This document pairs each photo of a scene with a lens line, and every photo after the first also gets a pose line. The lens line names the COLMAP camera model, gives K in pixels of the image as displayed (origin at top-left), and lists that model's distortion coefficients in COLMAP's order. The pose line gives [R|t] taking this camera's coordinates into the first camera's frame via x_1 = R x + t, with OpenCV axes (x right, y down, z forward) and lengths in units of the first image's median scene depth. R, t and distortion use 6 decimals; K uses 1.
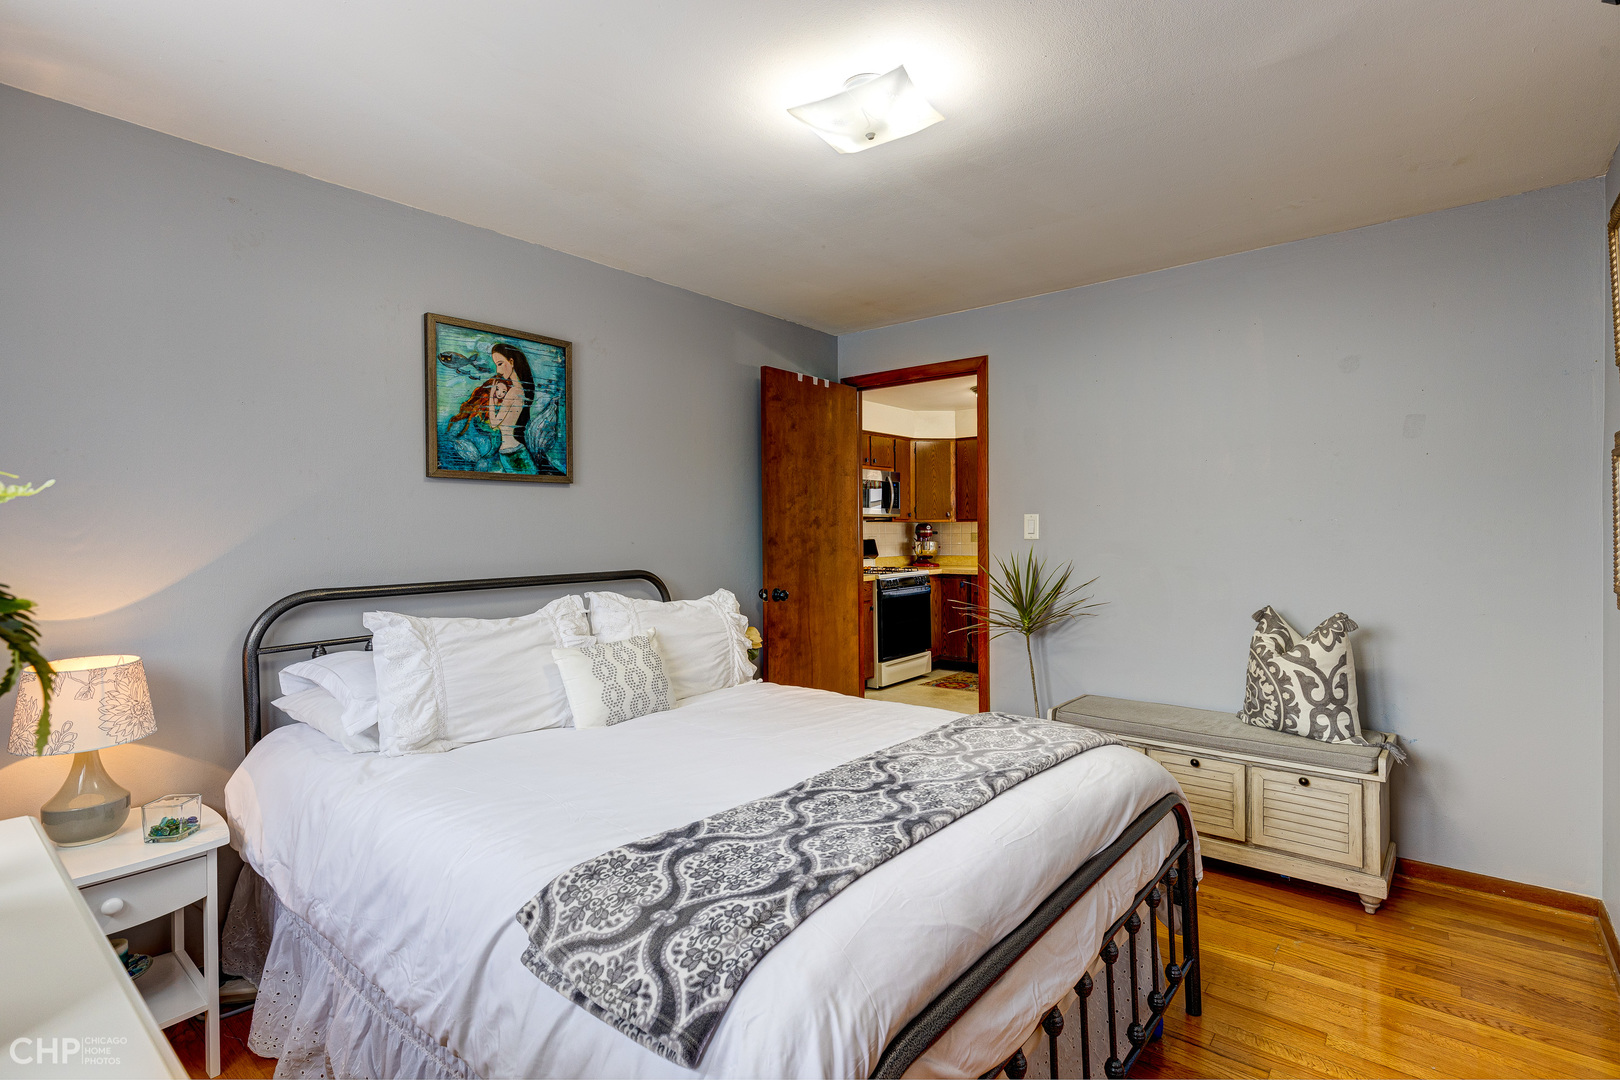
lens RADIAL K [[758.7, 0, 808.2], [0, 758.7, 535.8], [0, 0, 1]] dist [-0.002291, -0.000037]
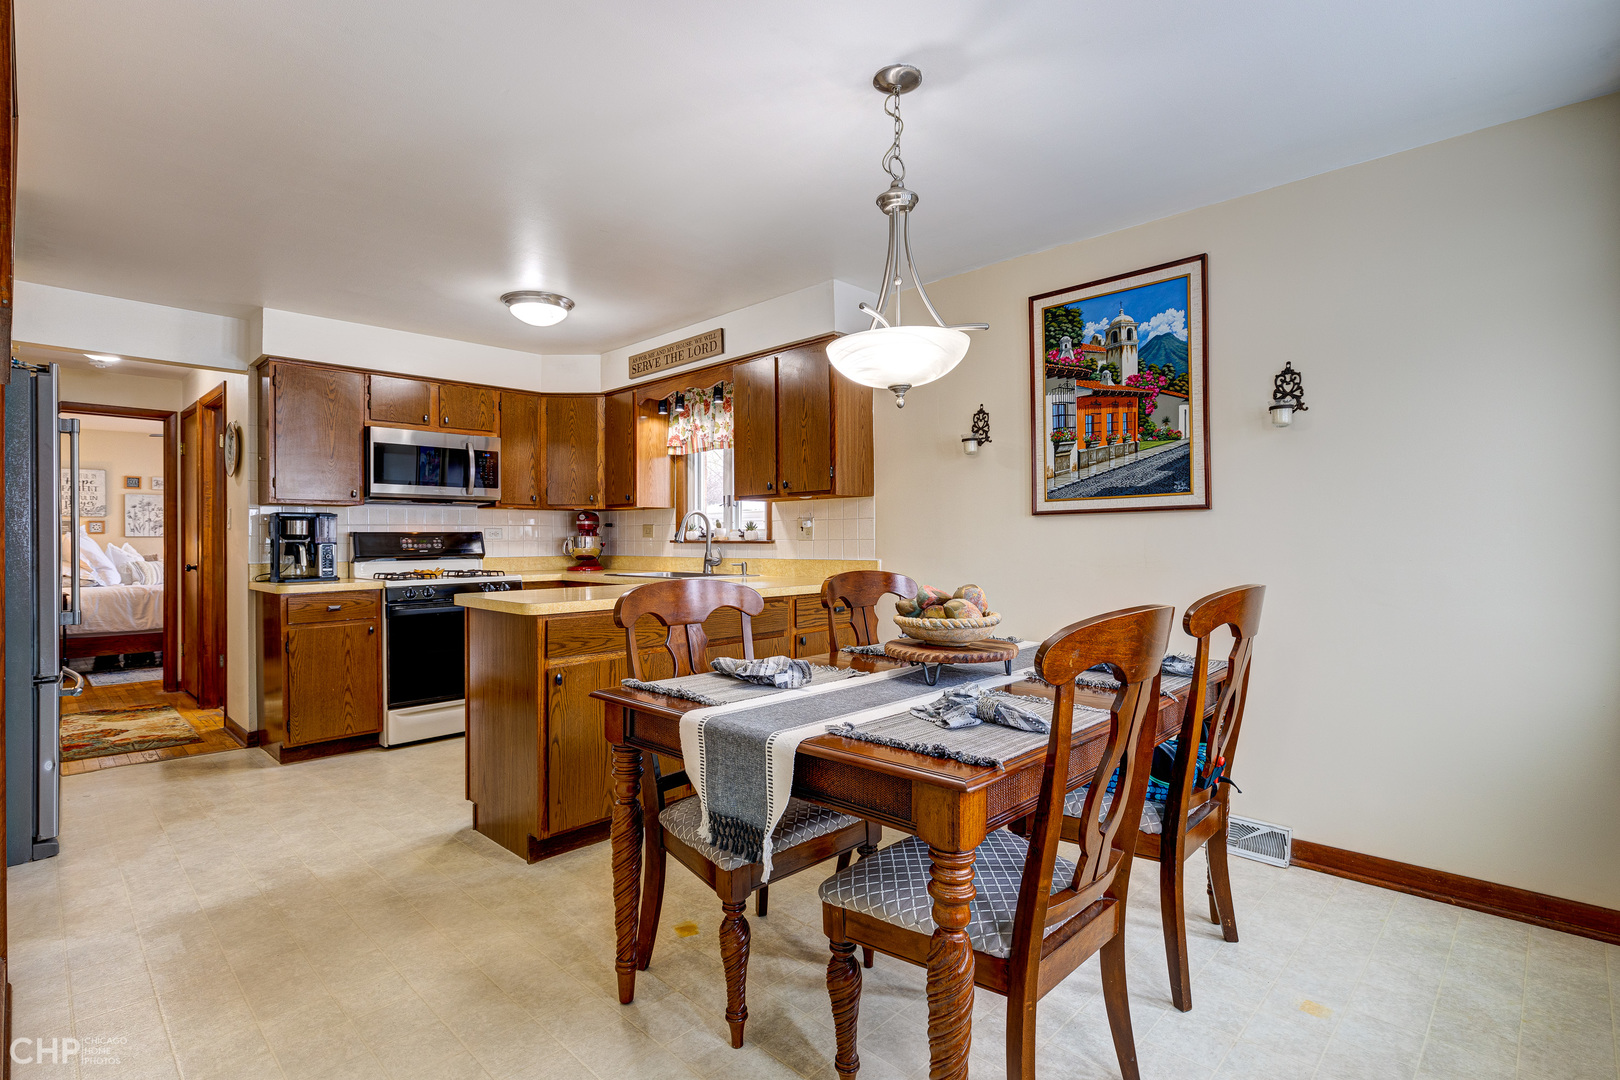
lens RADIAL K [[775.0, 0, 808.5], [0, 775.0, 536.0], [0, 0, 1]] dist [-0.002297, -0.000670]
pose [[0.996787, -0.000279, -0.080102, 0.466631], [-0.000325, 0.999972, -0.007527, 0.013808], [0.080102, 0.007529, 0.996758, 0.293653]]
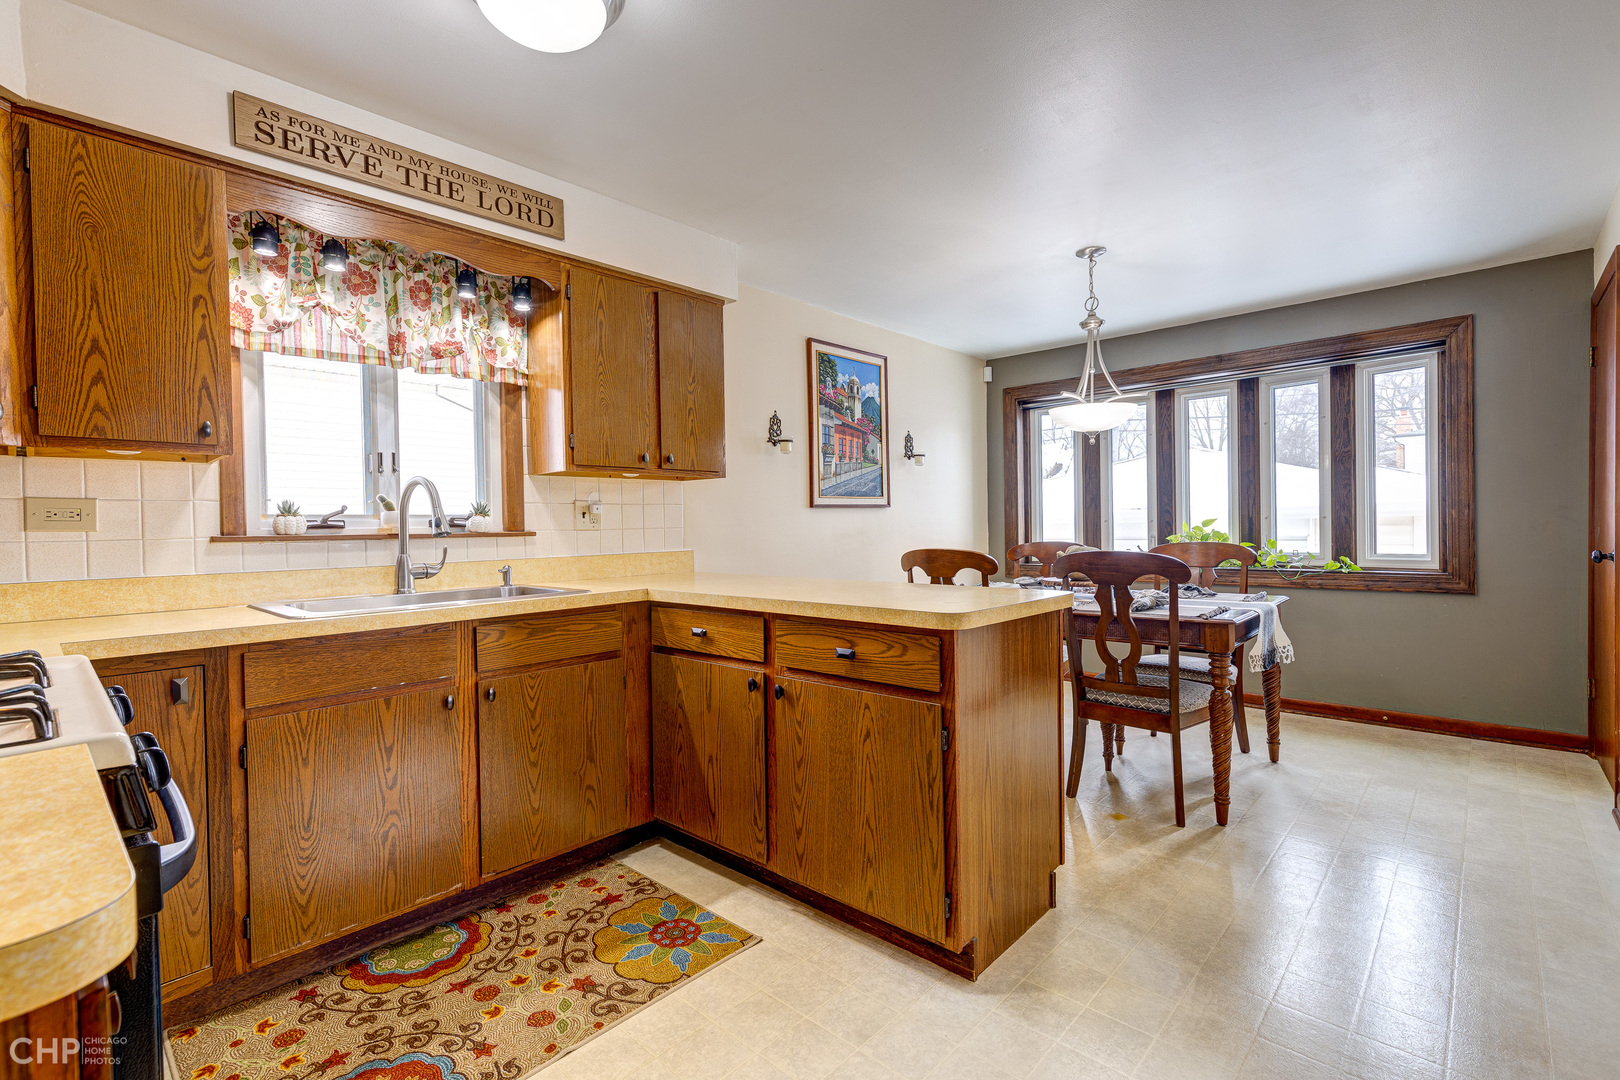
lens RADIAL K [[725.5, 0, 808.3], [0, 725.5, 536.0], [0, 0, 1]] dist [0.008033, -0.000875]
pose [[0.057324, -0.009822, 0.998307, -0.027067], [0.021798, 0.999726, 0.008585, 0.015094], [-0.998118, 0.021269, 0.057522, 0.766548]]
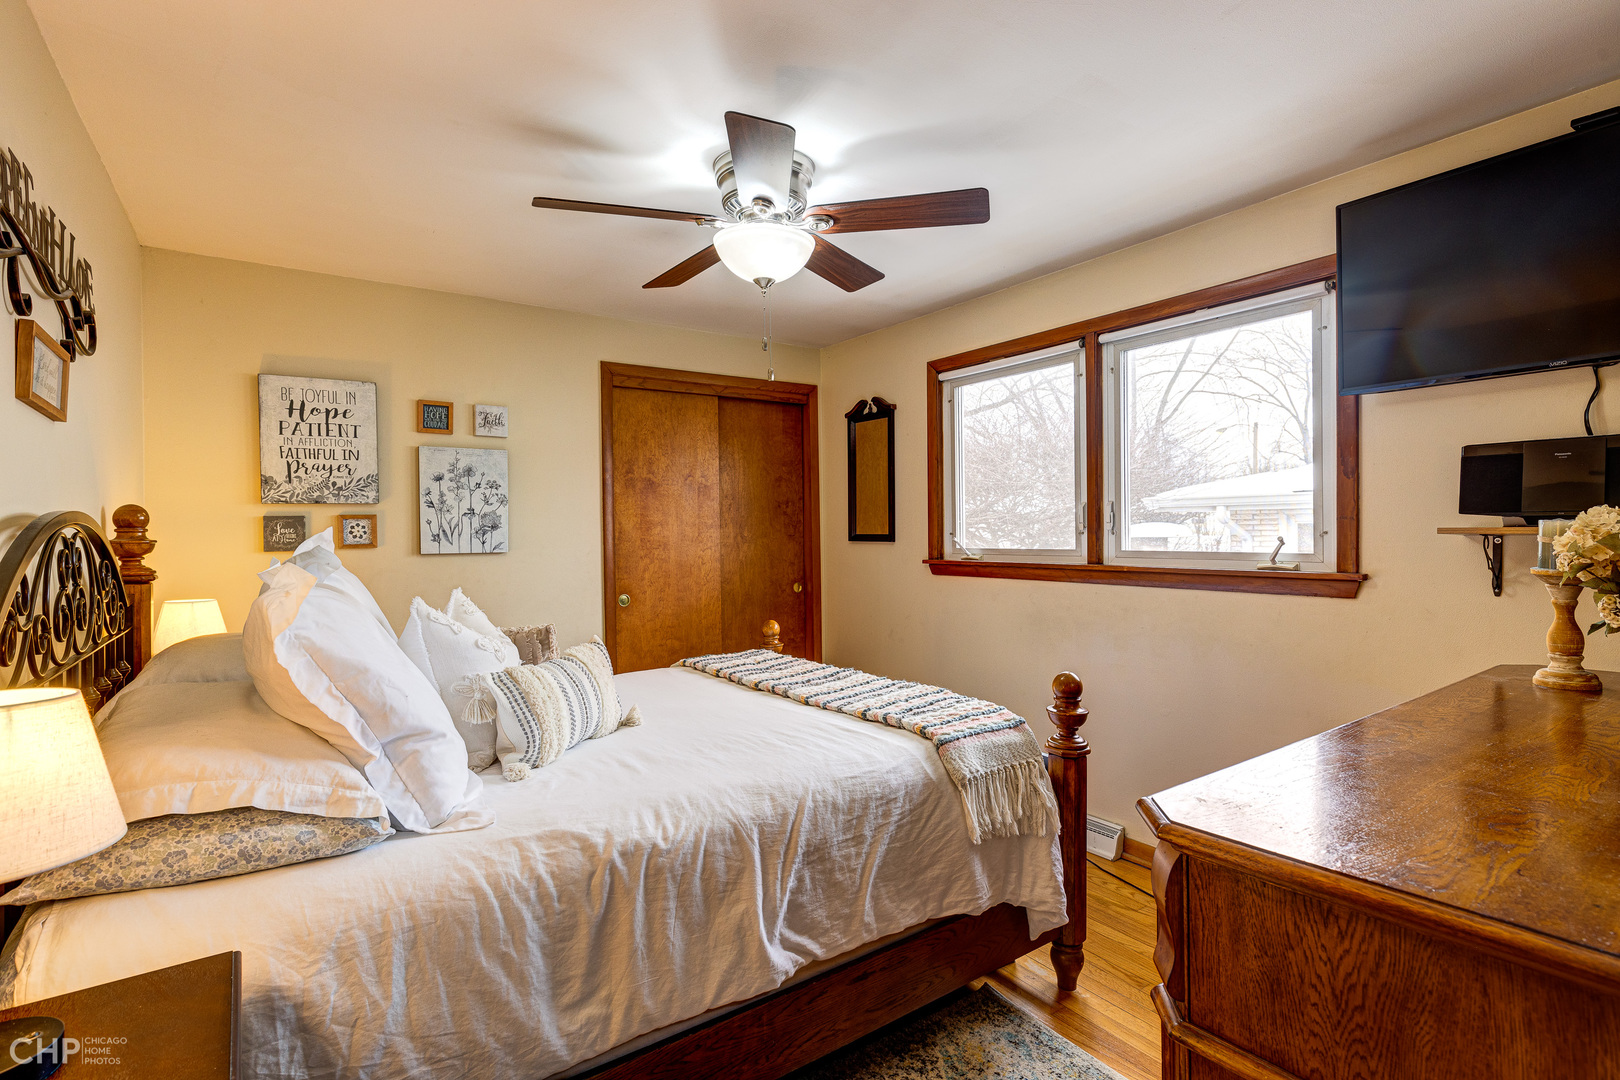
lens RADIAL K [[775.0, 0, 808.5], [0, 775.0, 536.0], [0, 0, 1]] dist [-0.002297, -0.000670]
pose [[0.961022, -0.003207, -0.276455, -0.370152], [0.004265, 0.999986, 0.003224, -0.006648], [0.276441, -0.004277, 0.961021, 1.054034]]
